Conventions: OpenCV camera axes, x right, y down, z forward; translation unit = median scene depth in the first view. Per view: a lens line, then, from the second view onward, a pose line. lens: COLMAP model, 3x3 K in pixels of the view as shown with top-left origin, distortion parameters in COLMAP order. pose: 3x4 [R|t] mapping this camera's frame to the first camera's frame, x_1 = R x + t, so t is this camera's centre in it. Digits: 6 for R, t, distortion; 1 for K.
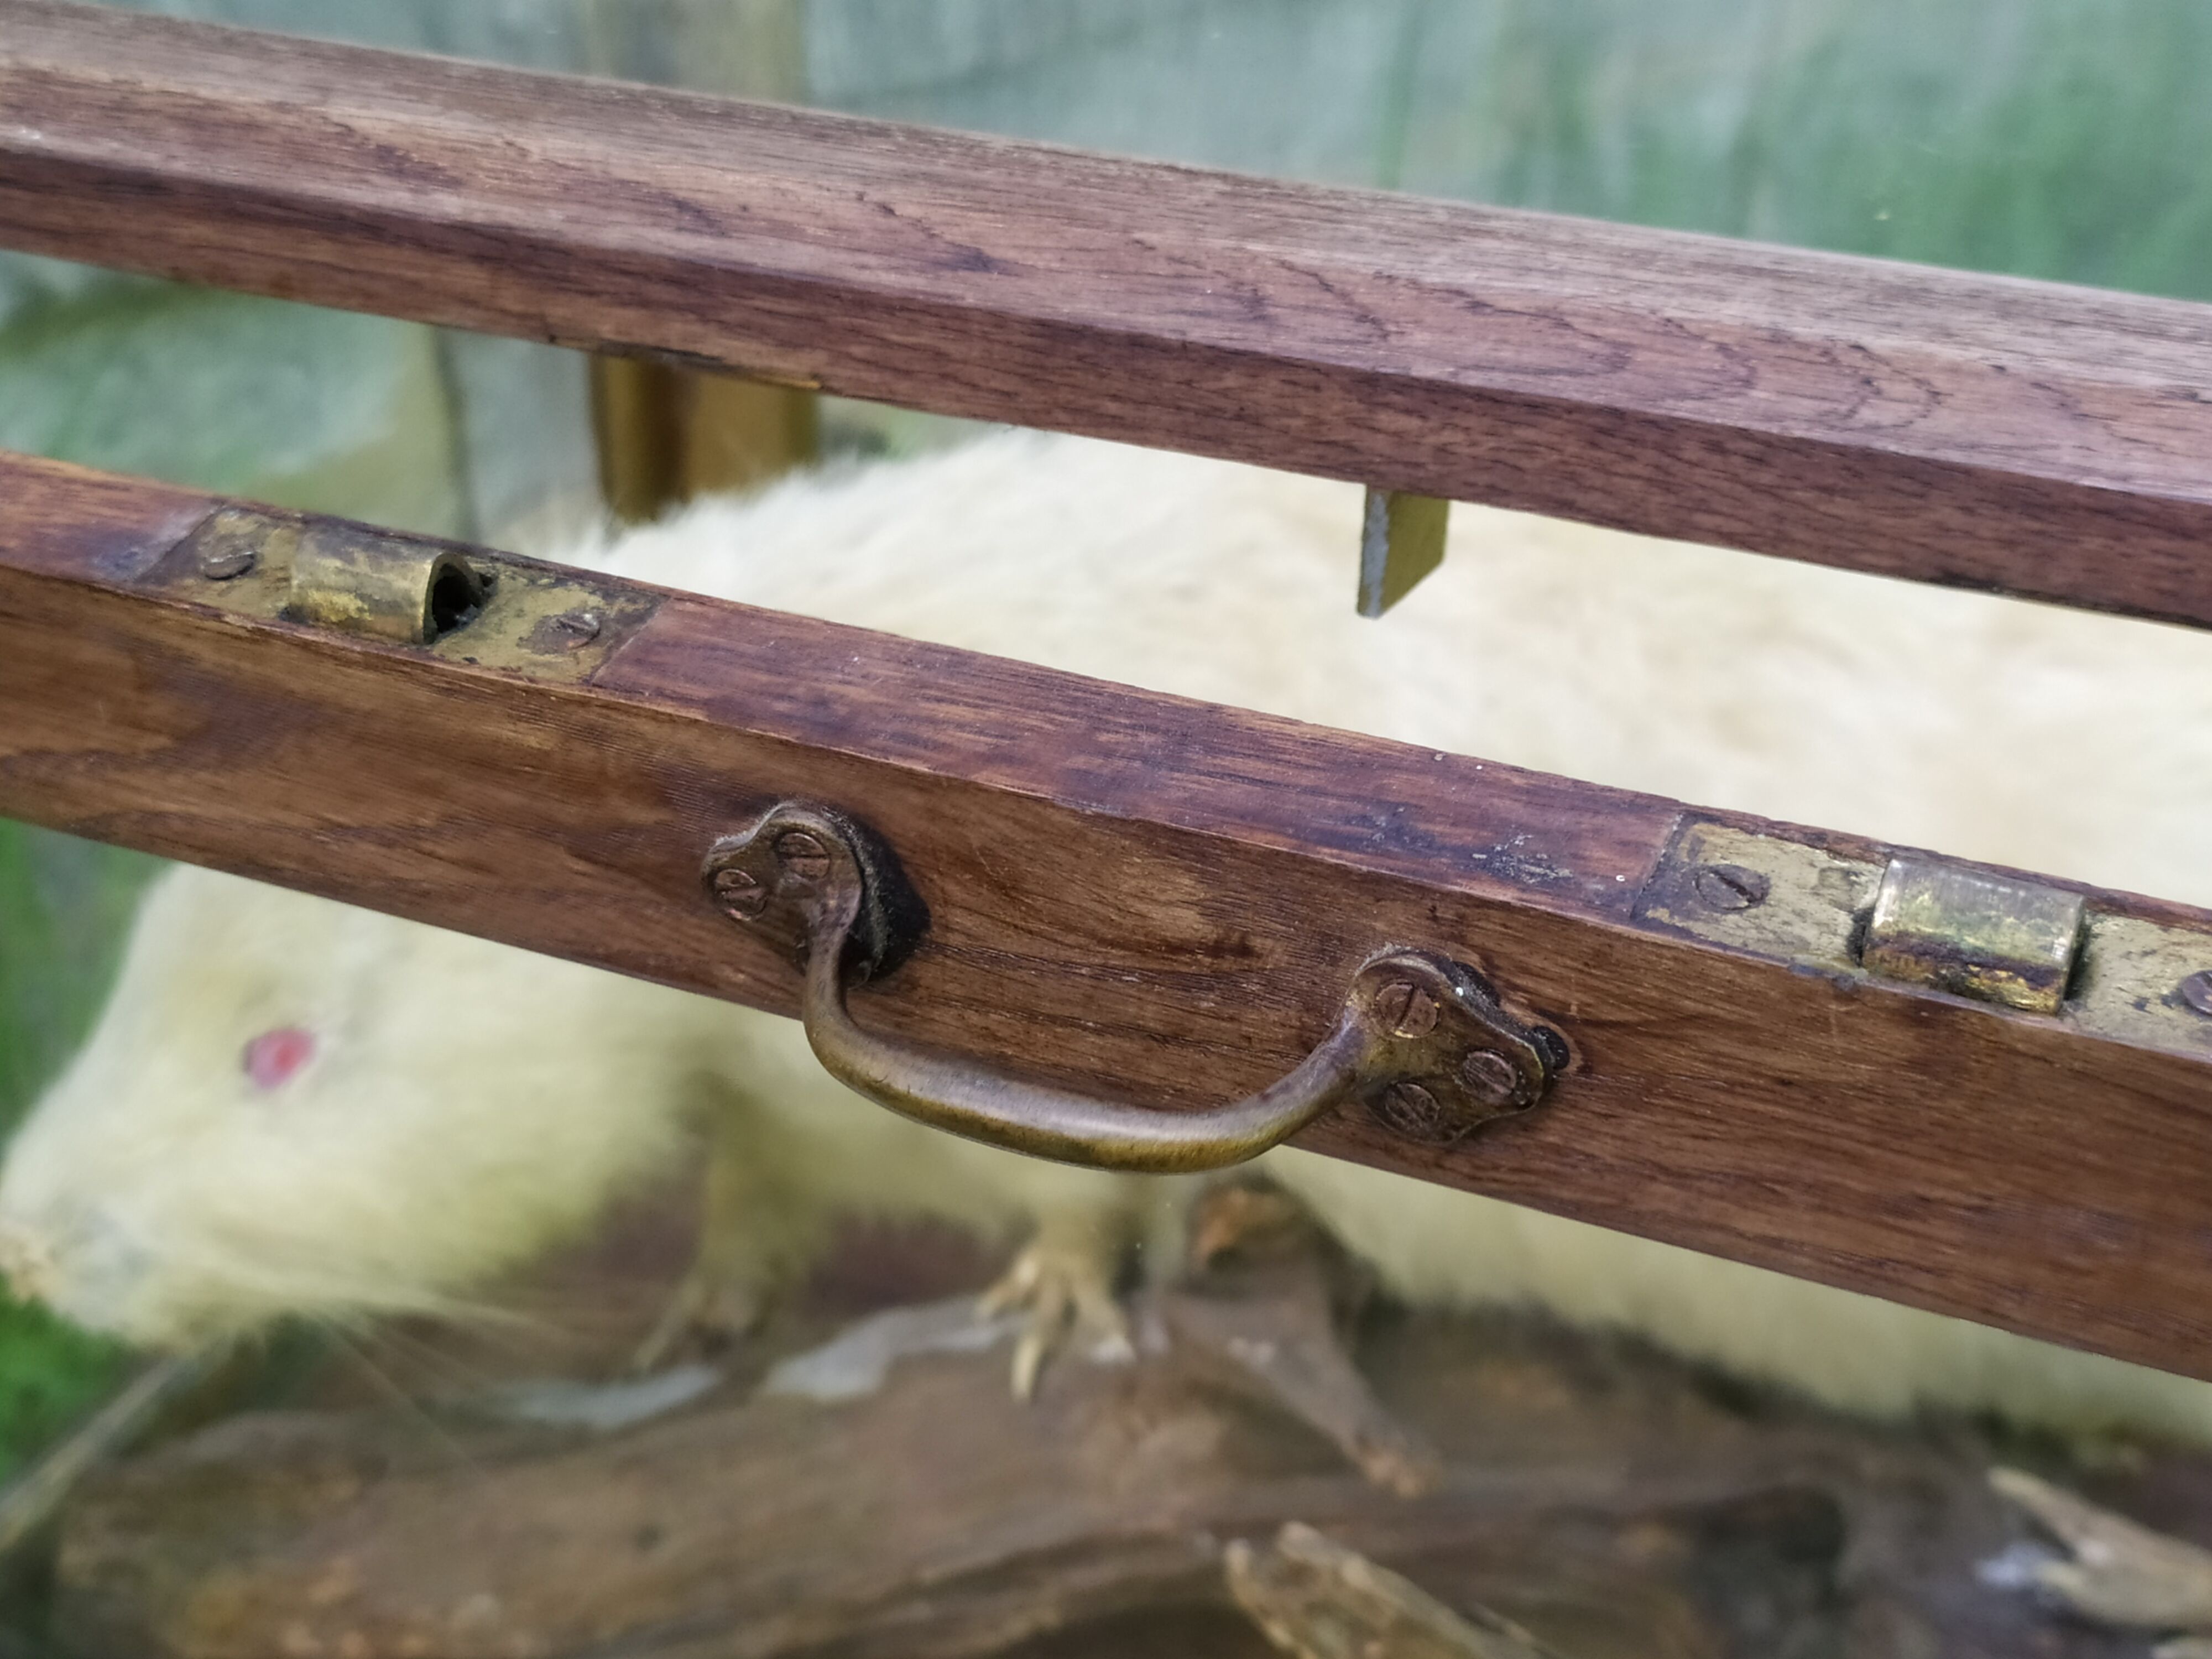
lens RADIAL K [[3130.7, 0, 1112.0], [0, 3130.7, 843.2], [0, 0, 1]] dist [0.030064, 0.000000]
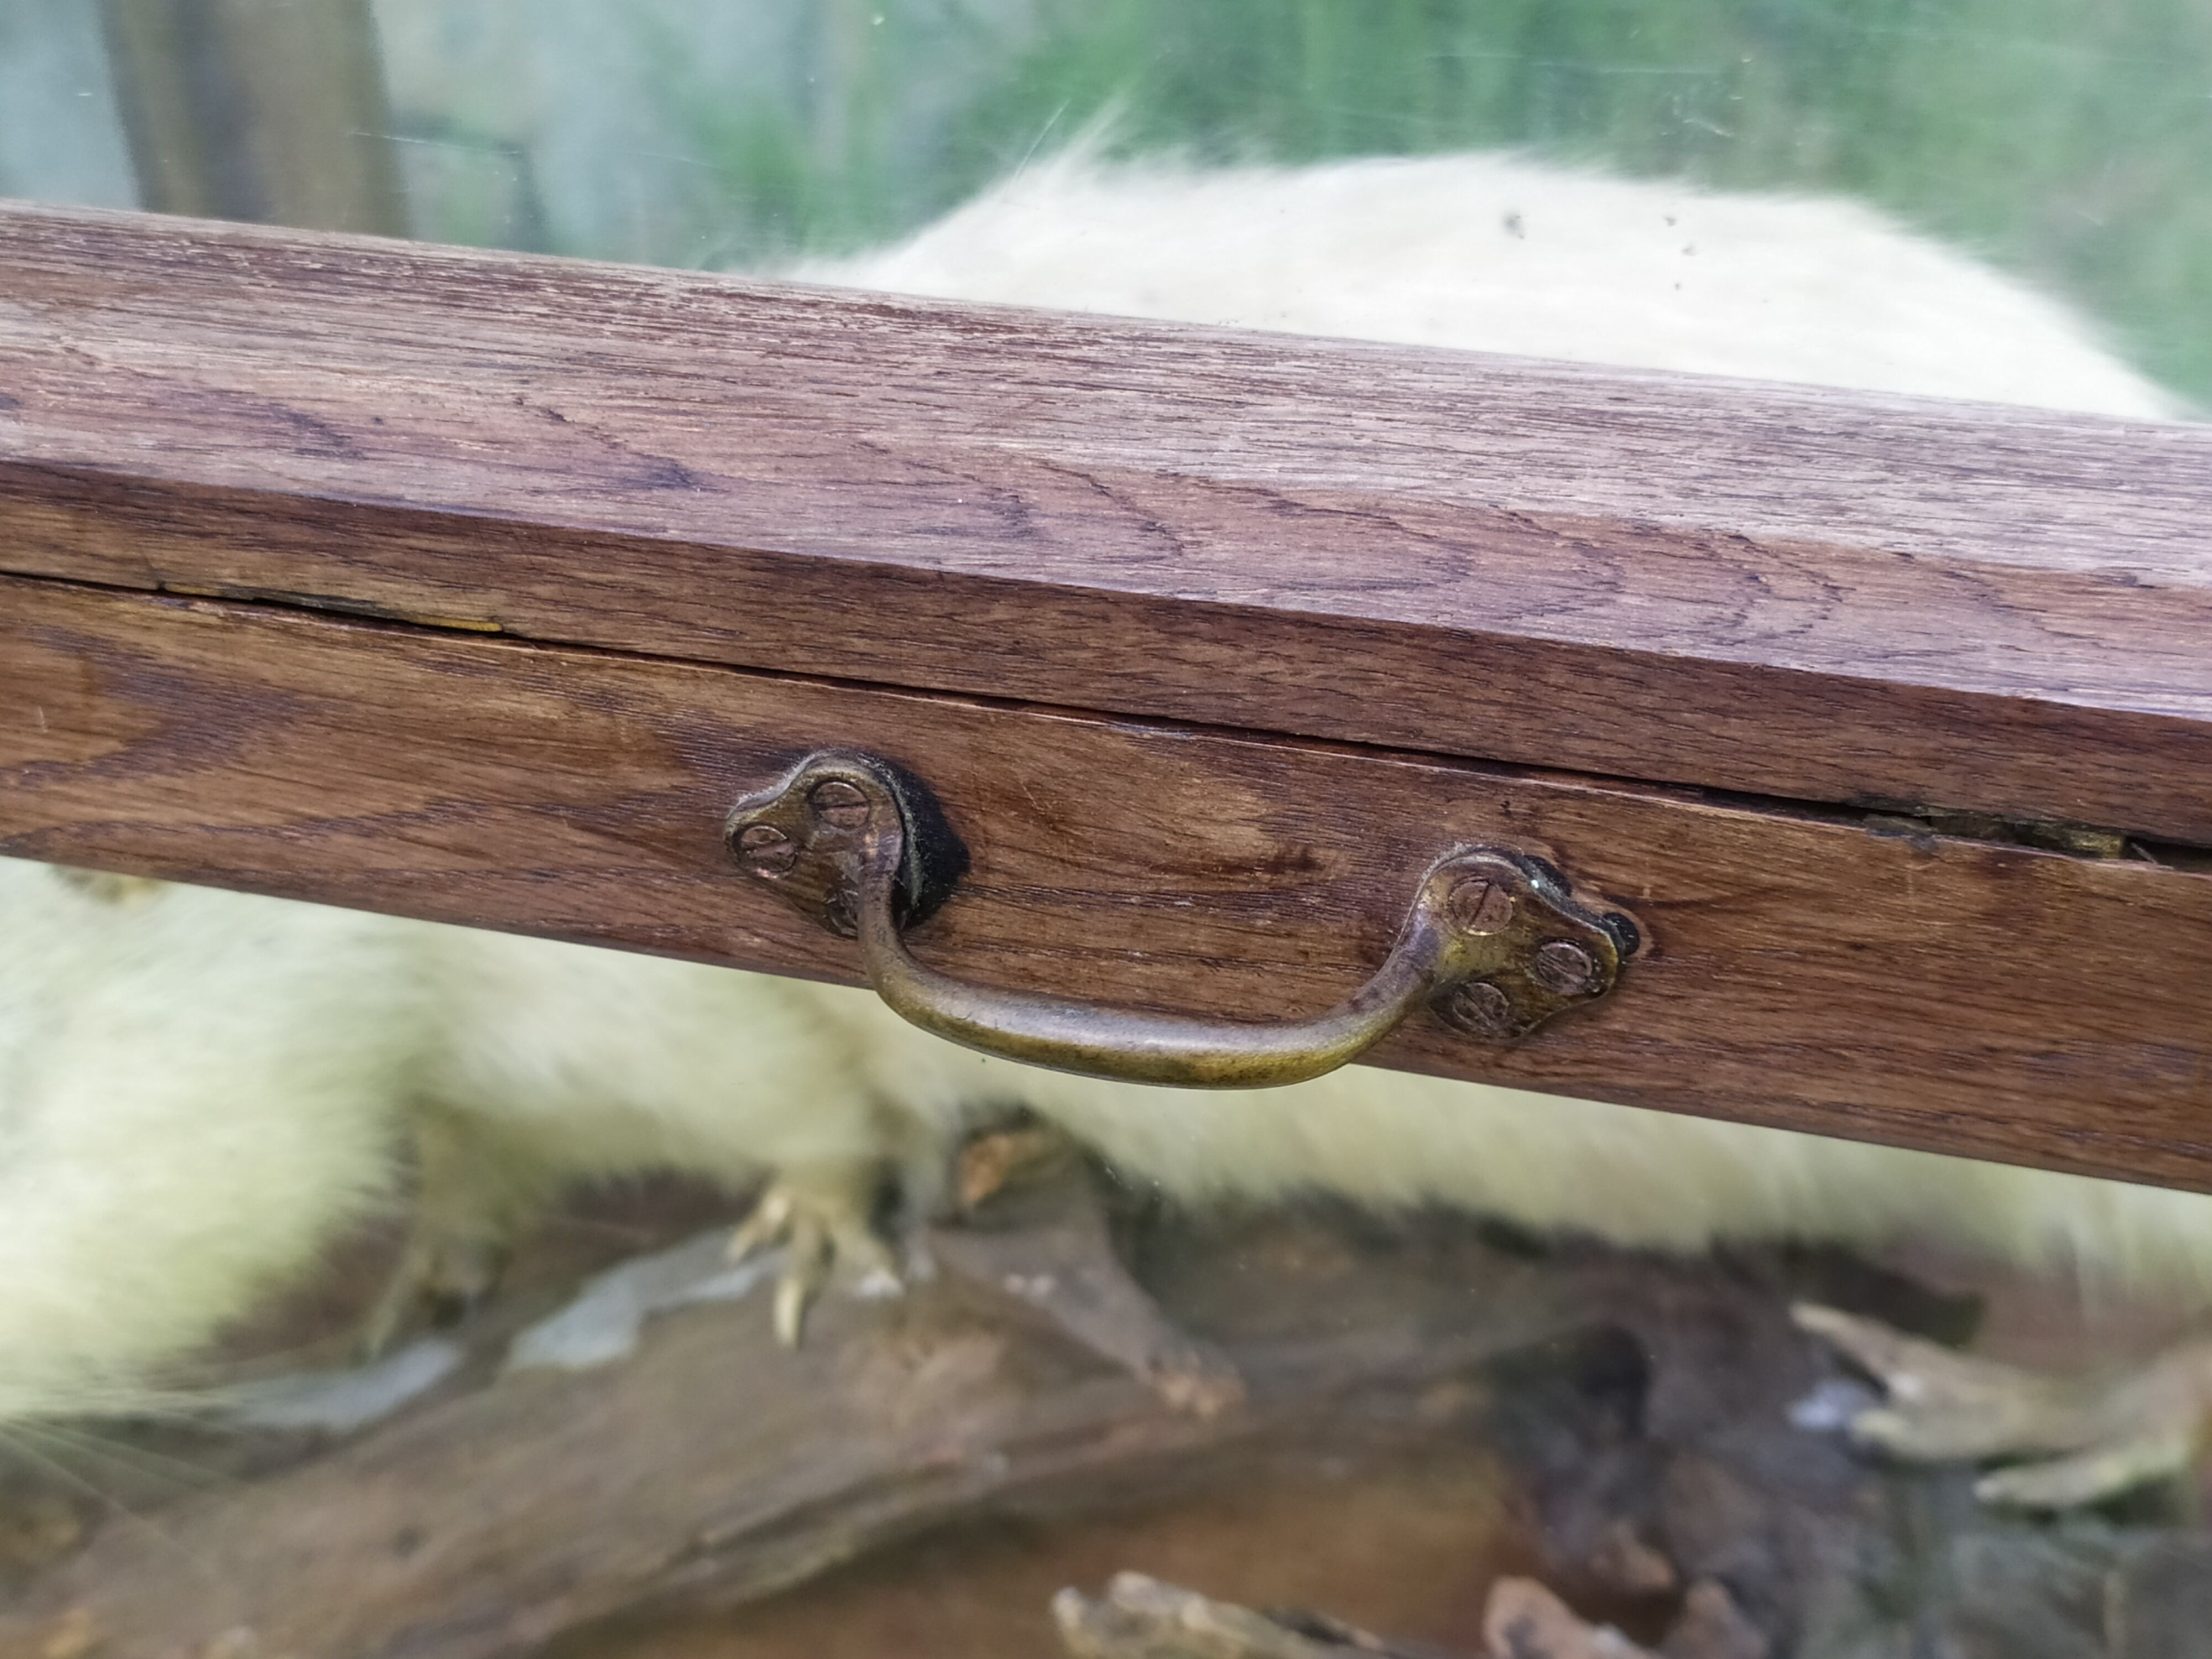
lens RADIAL K [[3130.7, 0, 1098.9], [0, 3130.7, 820.3], [0, 0, 1]] dist [0.030064, 0.000000]
pose [[0.987254, -0.121290, 0.103042, -0.028466], [0.106260, 0.984350, 0.140587, -0.200562], [-0.118481, -0.127846, 0.984692, 0.155389]]
